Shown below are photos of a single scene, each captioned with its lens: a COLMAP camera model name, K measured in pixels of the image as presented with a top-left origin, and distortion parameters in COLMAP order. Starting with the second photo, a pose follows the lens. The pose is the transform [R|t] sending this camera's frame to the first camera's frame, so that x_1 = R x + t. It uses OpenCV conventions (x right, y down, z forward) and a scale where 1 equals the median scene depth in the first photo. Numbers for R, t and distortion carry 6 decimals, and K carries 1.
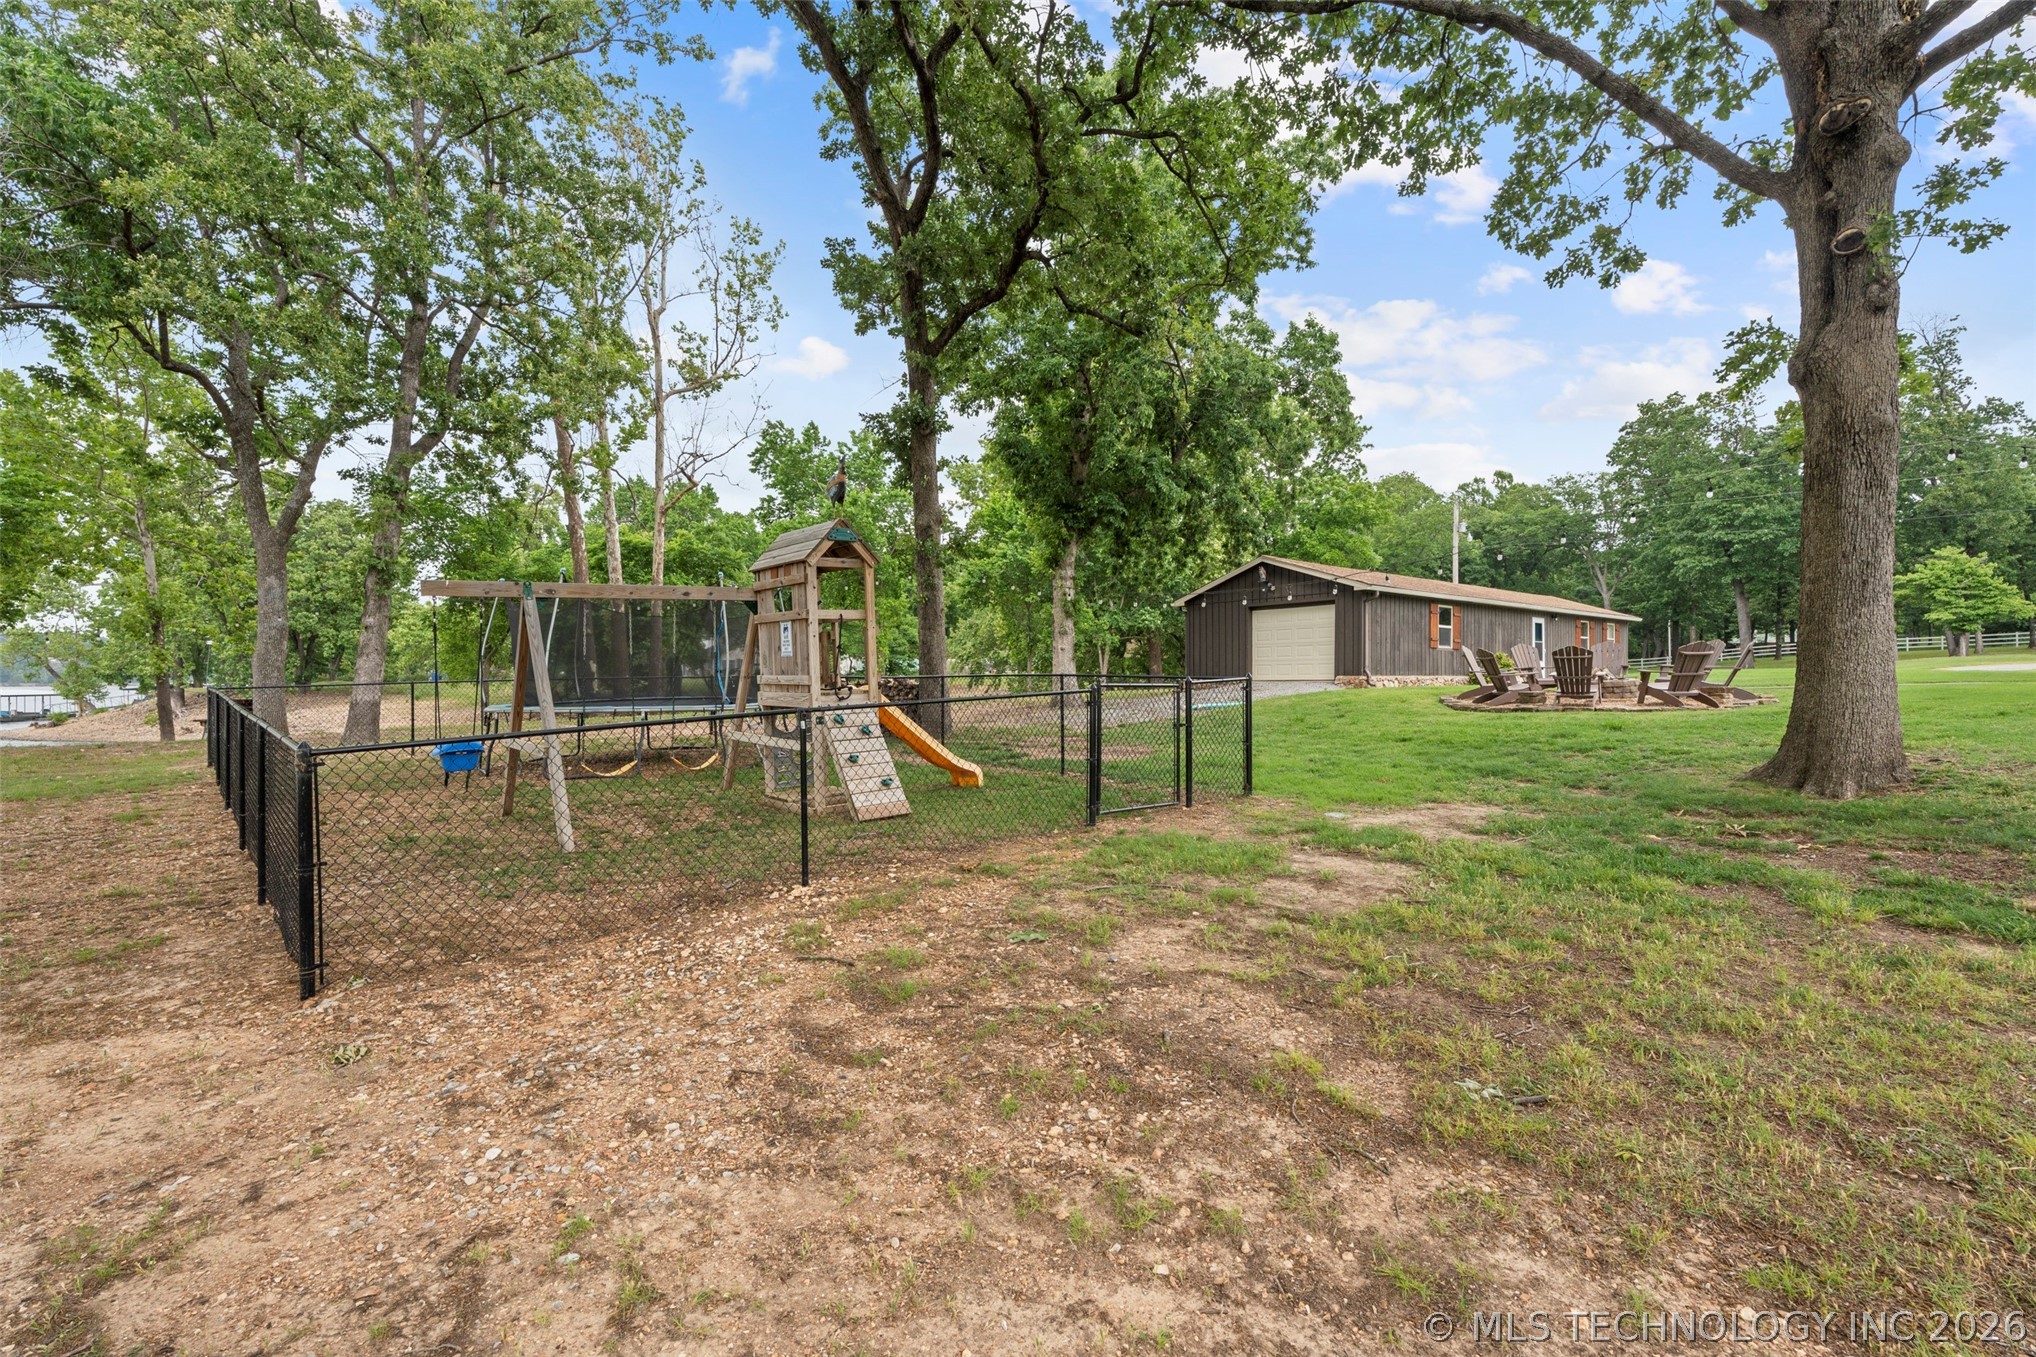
lens RADIAL K [[904.1, 0, 1028.7], [0, 904.1, 679.1], [0, 0, 1]] dist [0.002591, 0.000104]
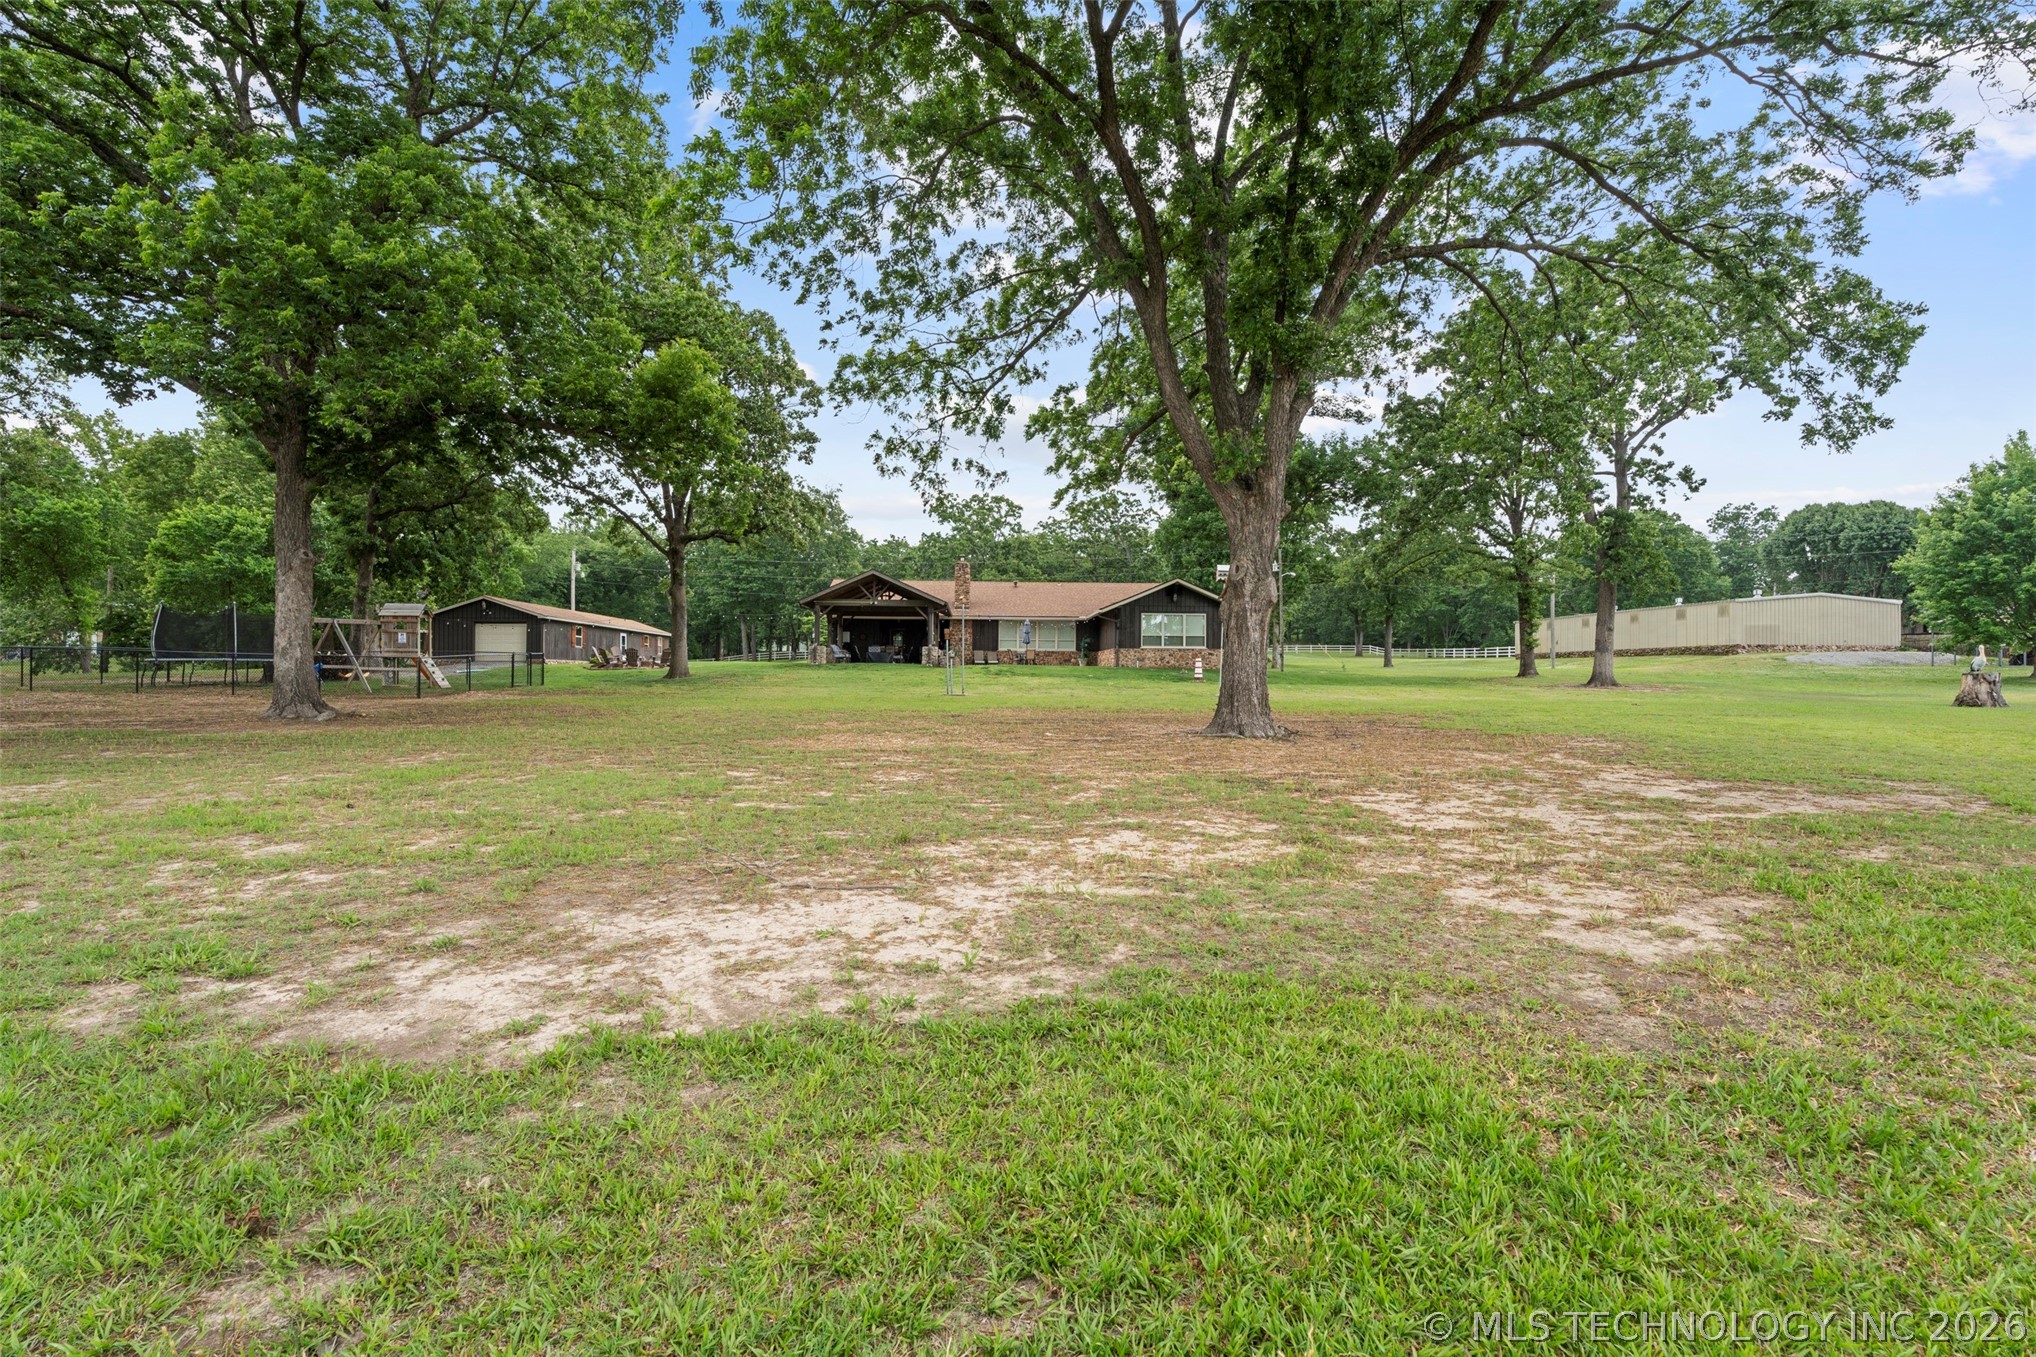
lens RADIAL K [[904.1, 0, 1028.7], [0, 904.1, 679.1], [0, 0, 1]] dist [0.002591, 0.000104]
pose [[0.601836, 0.002526, 0.798616, -0.724235], [-0.000475, 0.999996, -0.002804, 0.055661], [-0.798619, 0.001308, 0.601835, -1.348437]]
